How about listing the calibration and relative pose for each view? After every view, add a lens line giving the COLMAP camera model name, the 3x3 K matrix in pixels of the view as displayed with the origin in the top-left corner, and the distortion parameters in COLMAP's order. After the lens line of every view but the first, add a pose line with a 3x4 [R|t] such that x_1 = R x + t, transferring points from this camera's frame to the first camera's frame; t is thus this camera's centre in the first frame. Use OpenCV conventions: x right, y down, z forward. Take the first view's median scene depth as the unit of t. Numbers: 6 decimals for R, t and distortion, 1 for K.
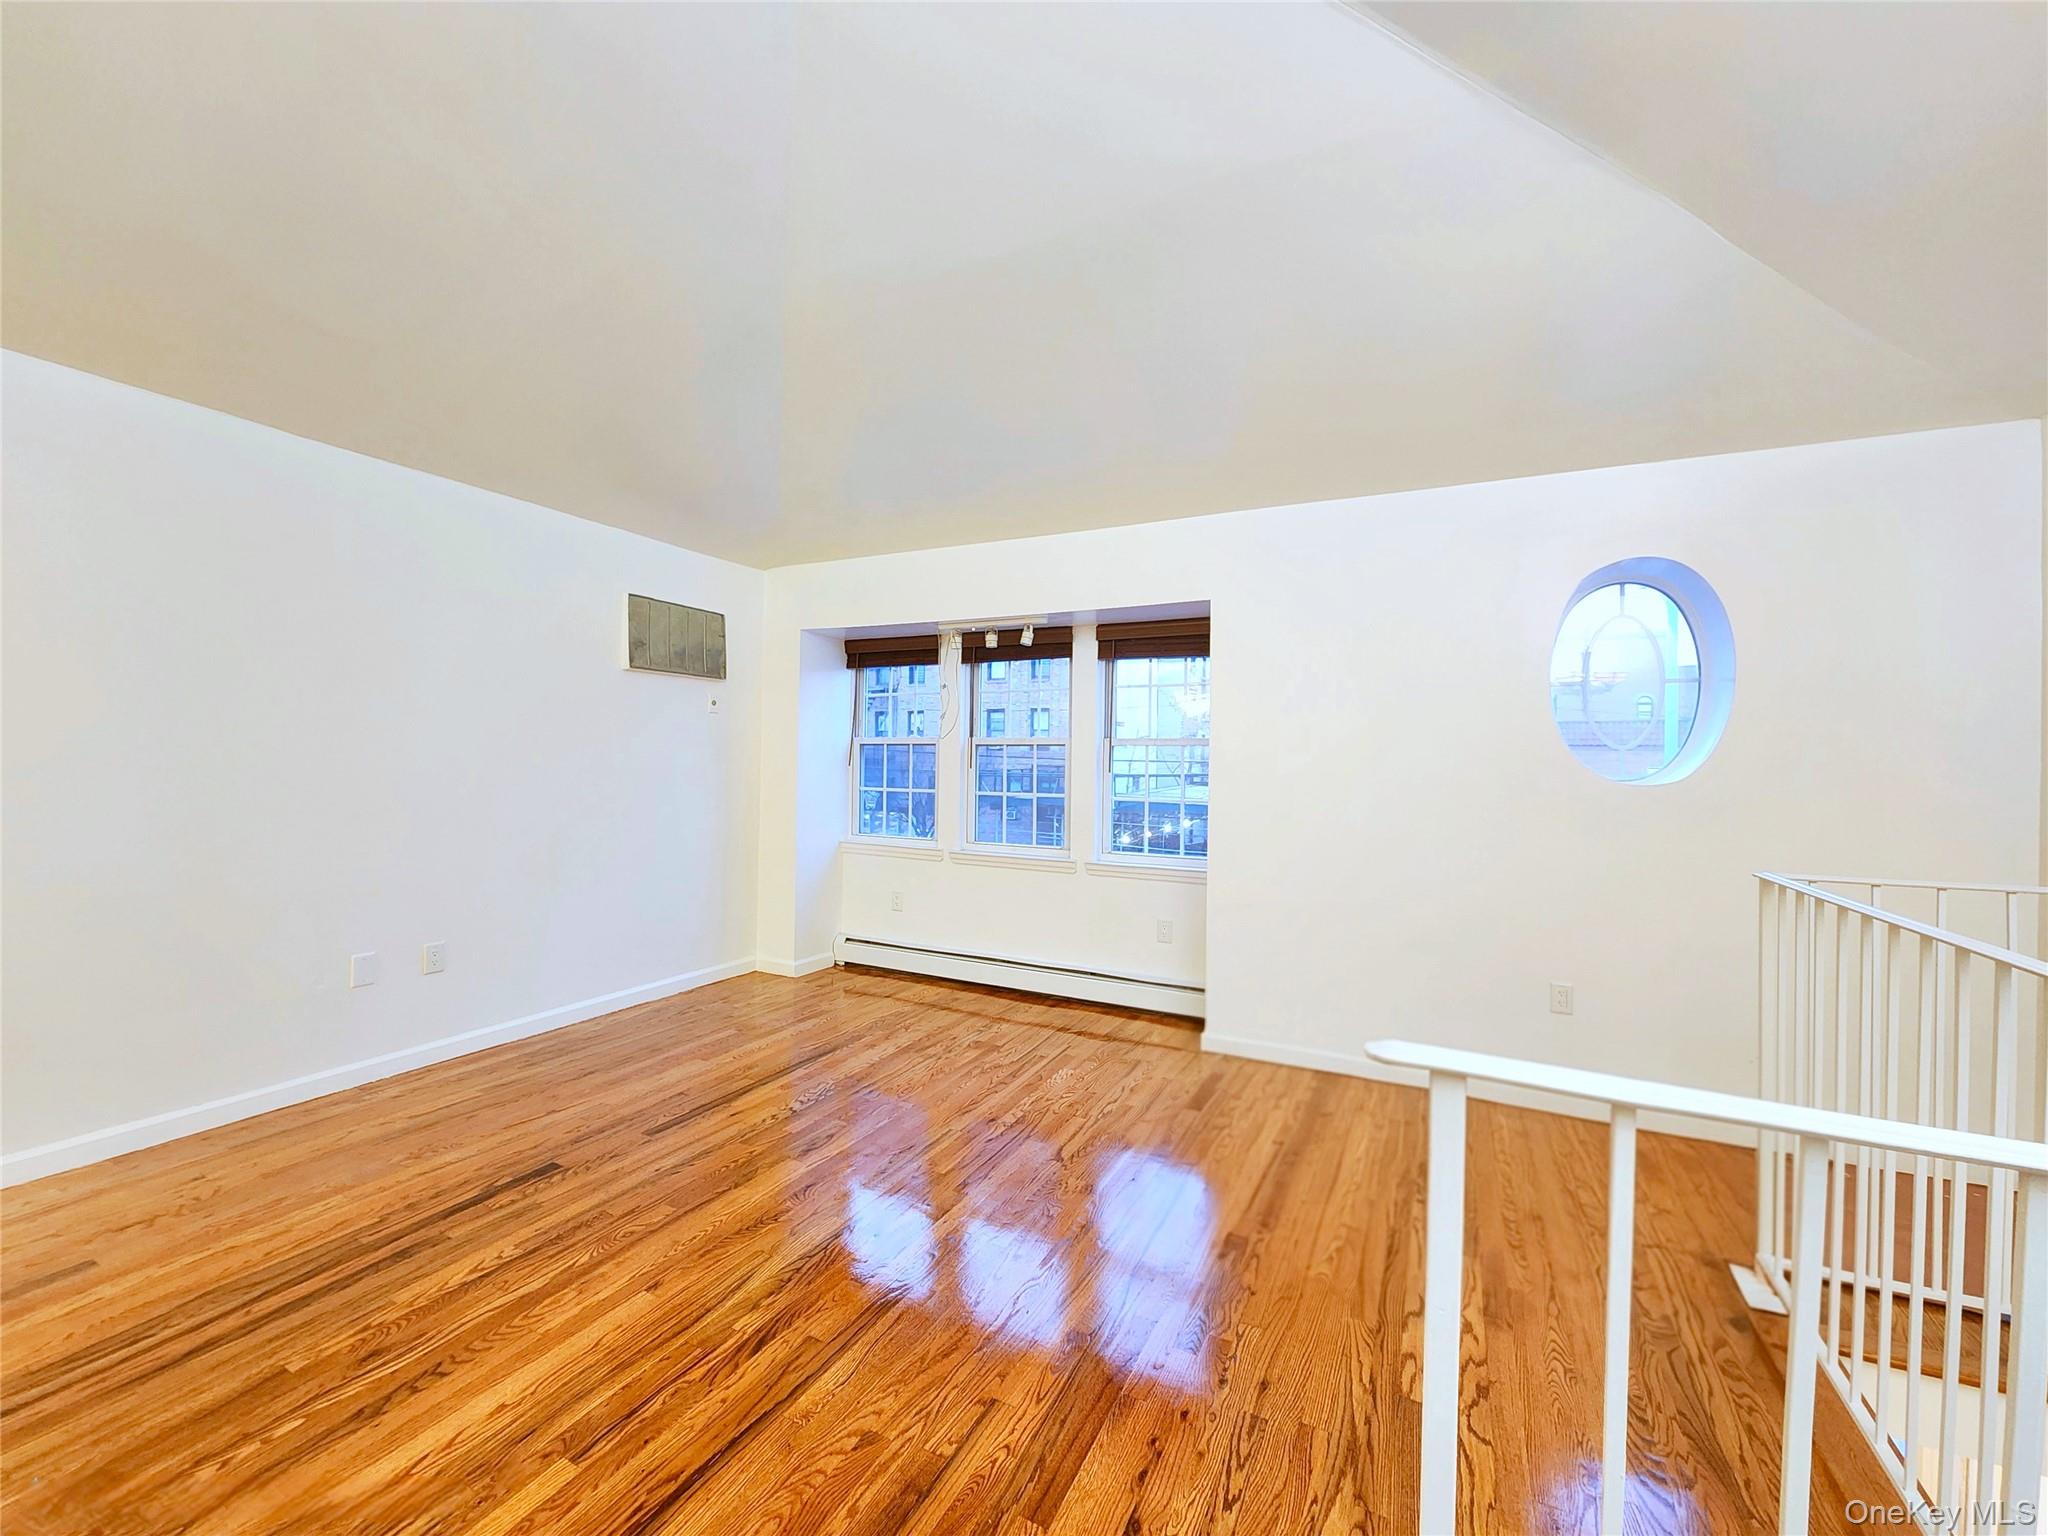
lens RADIAL K [[838.7, 0, 1036.3], [0, 838.7, 756.1], [0, 0, 1]] dist [0.000525, -0.000364]
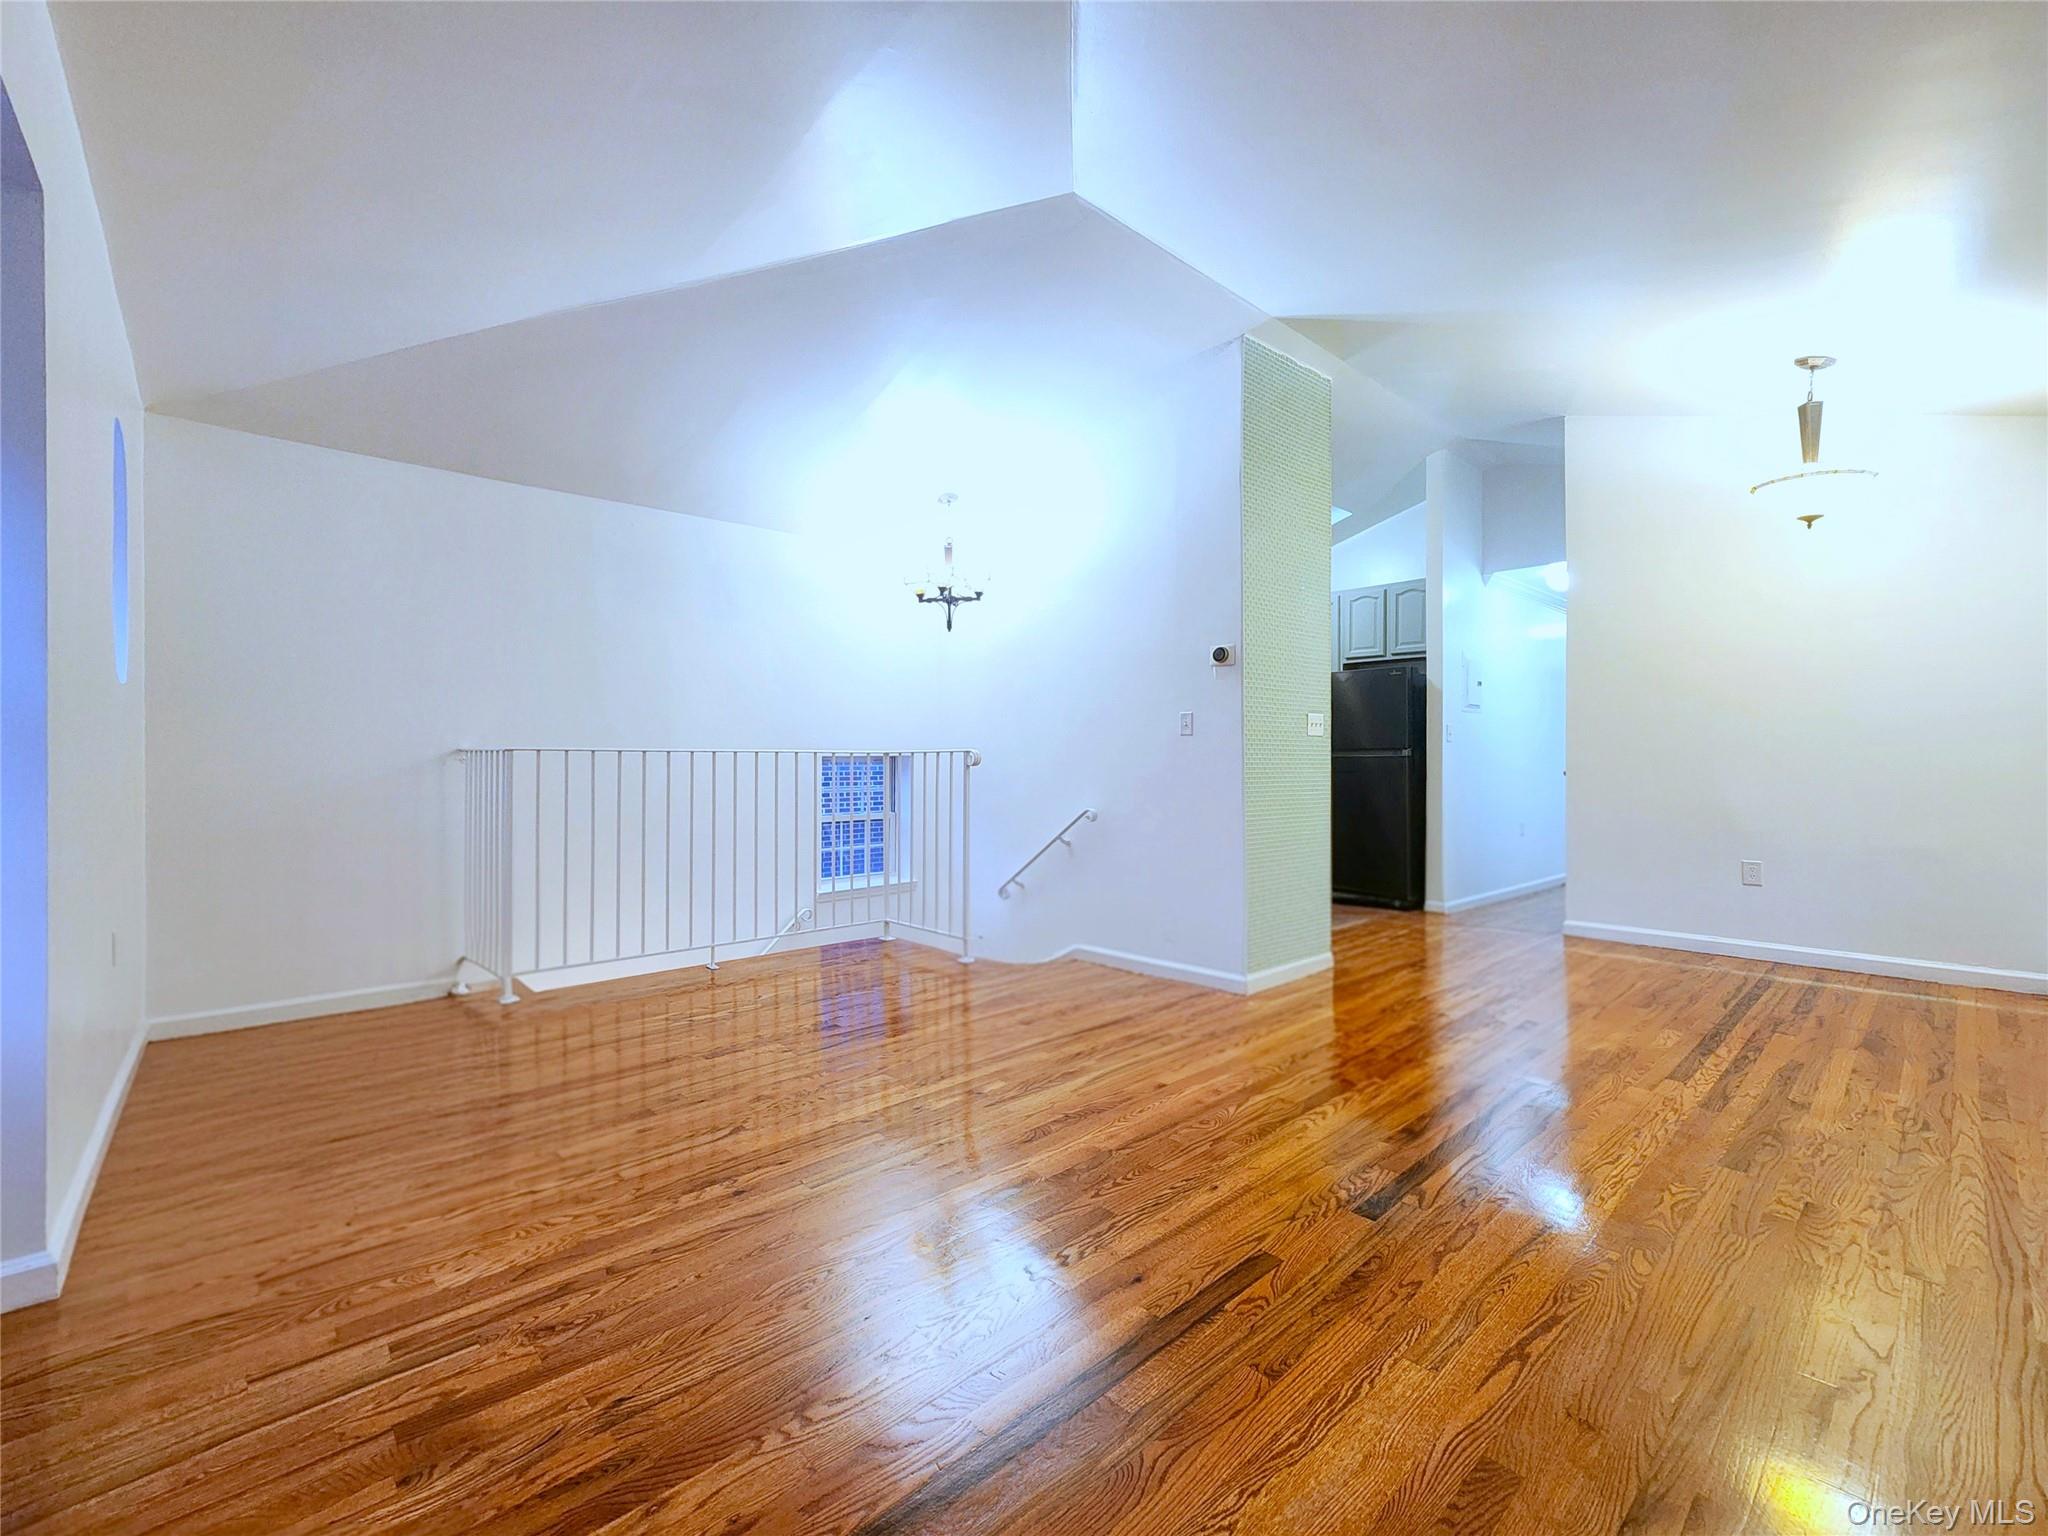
lens RADIAL K [[854.4, 0, 1018.1], [0, 854.4, 755.8], [0, 0, 1]] dist [0.001283, -0.000220]
pose [[-0.931624, -0.016592, 0.363044, -0.442006], [-0.020003, 0.999784, -0.005638, 0.092646], [-0.362872, -0.012515, -0.931755, 1.409946]]
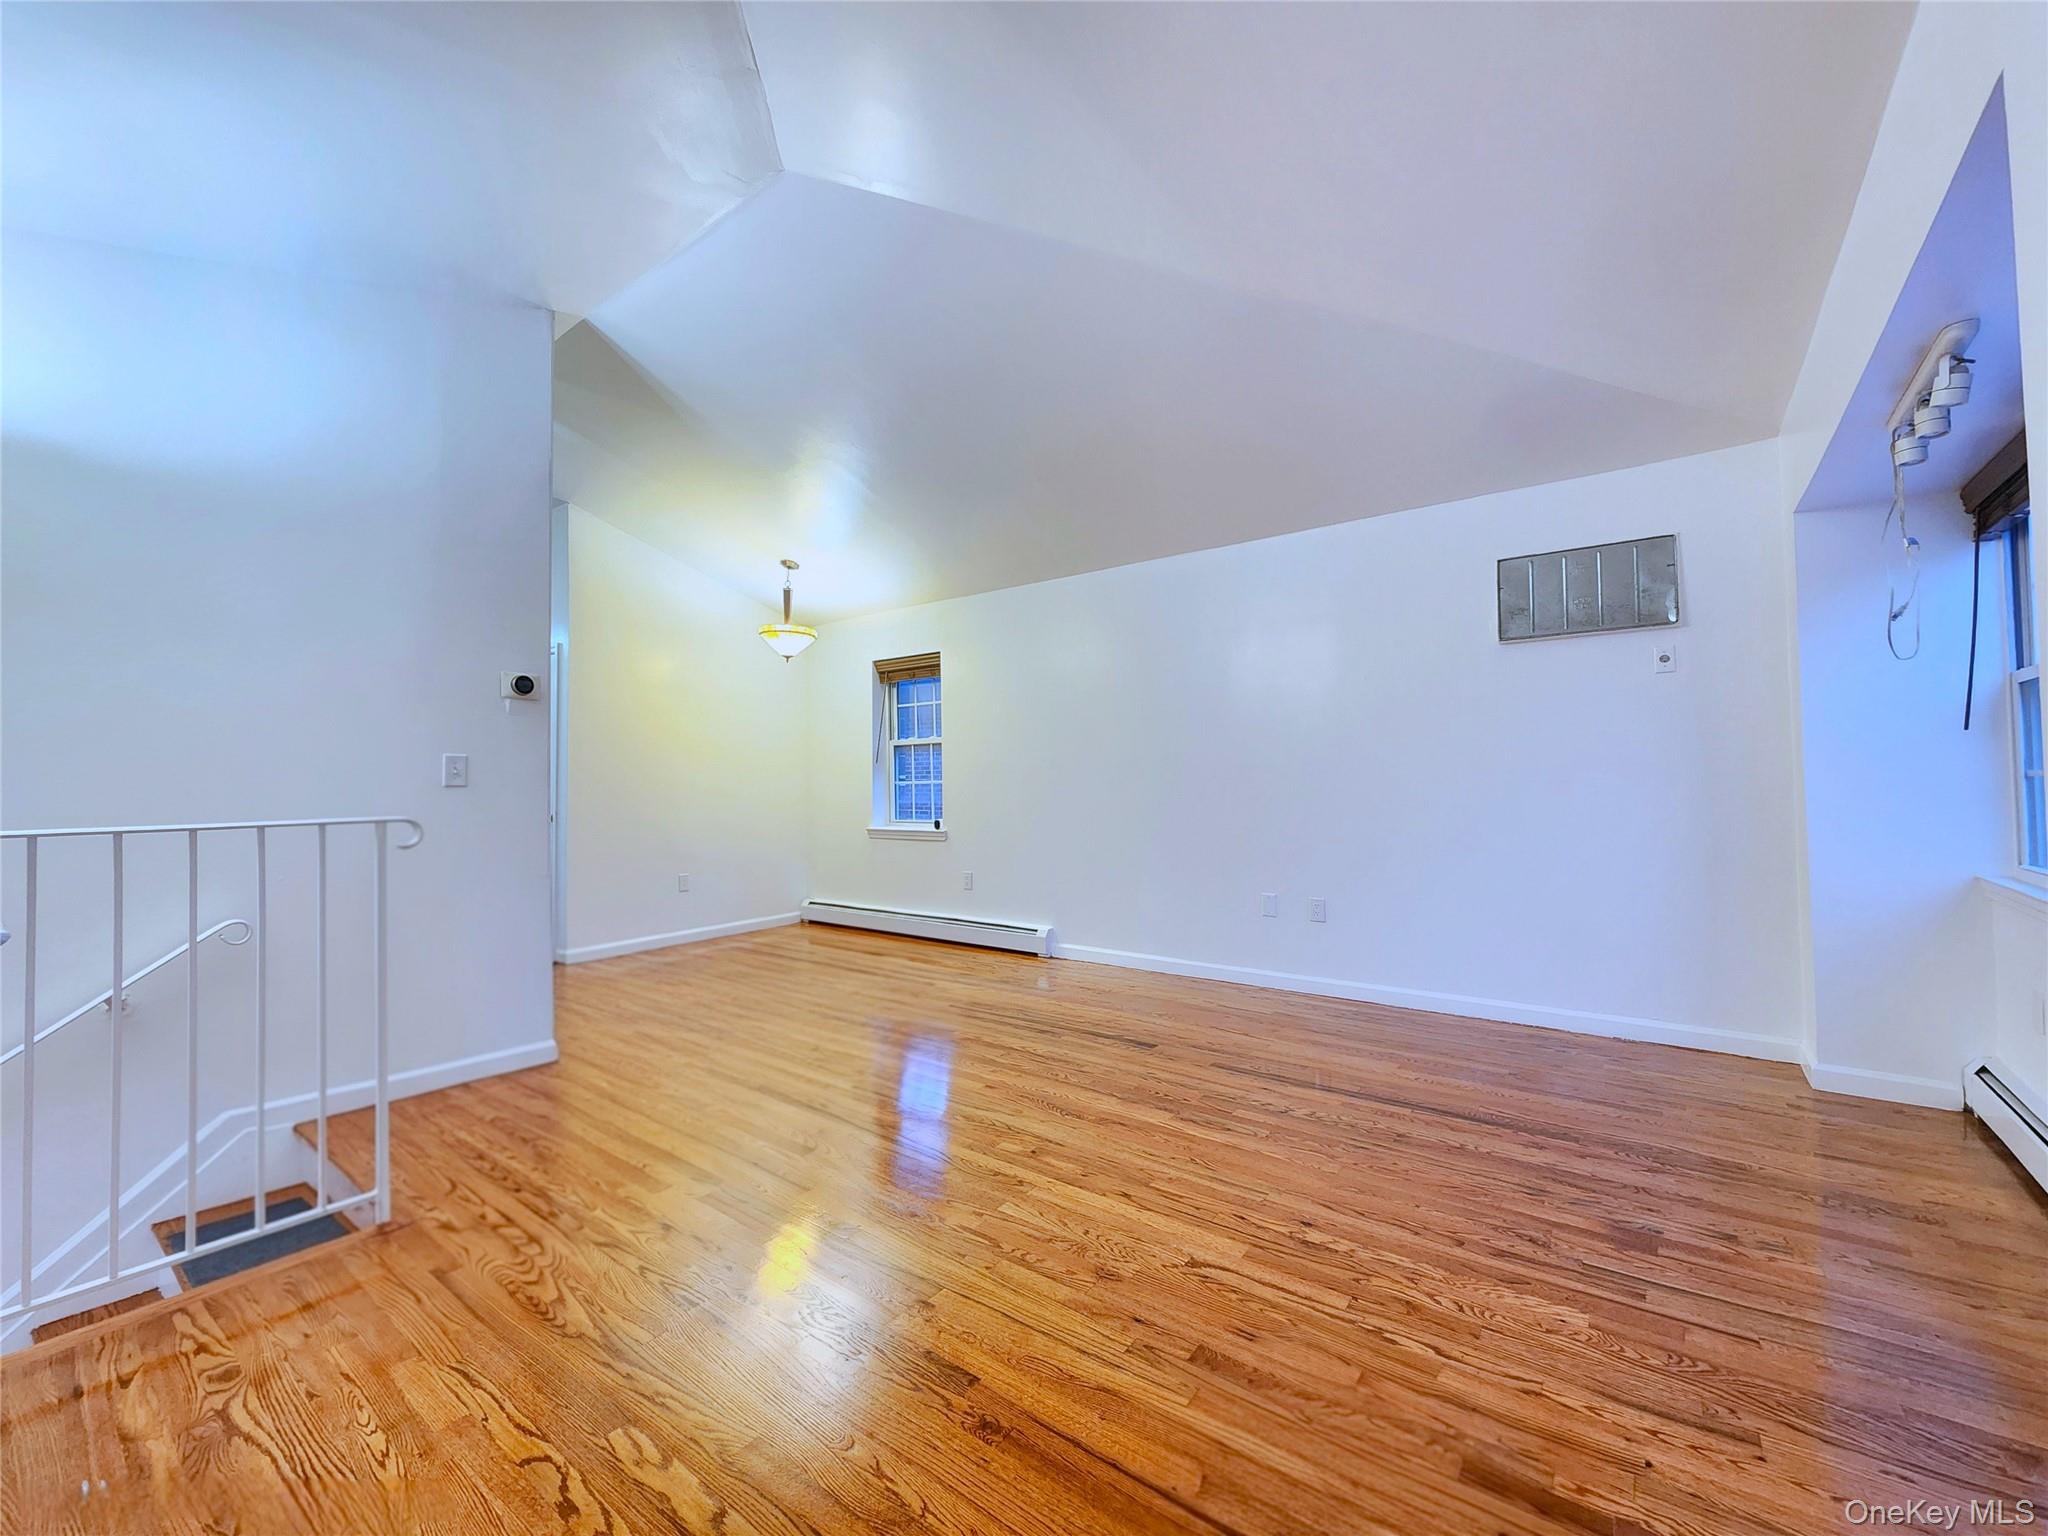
lens RADIAL K [[835.7, 0, 981.2], [0, 835.7, 766.6], [0, 0, 1]] dist [0.001658, -0.000387]
pose [[-0.223299, -0.035250, -0.974112, 0.643183], [0.016910, 0.999055, -0.040029, 0.071139], [0.974603, -0.025411, -0.222492, 0.827559]]
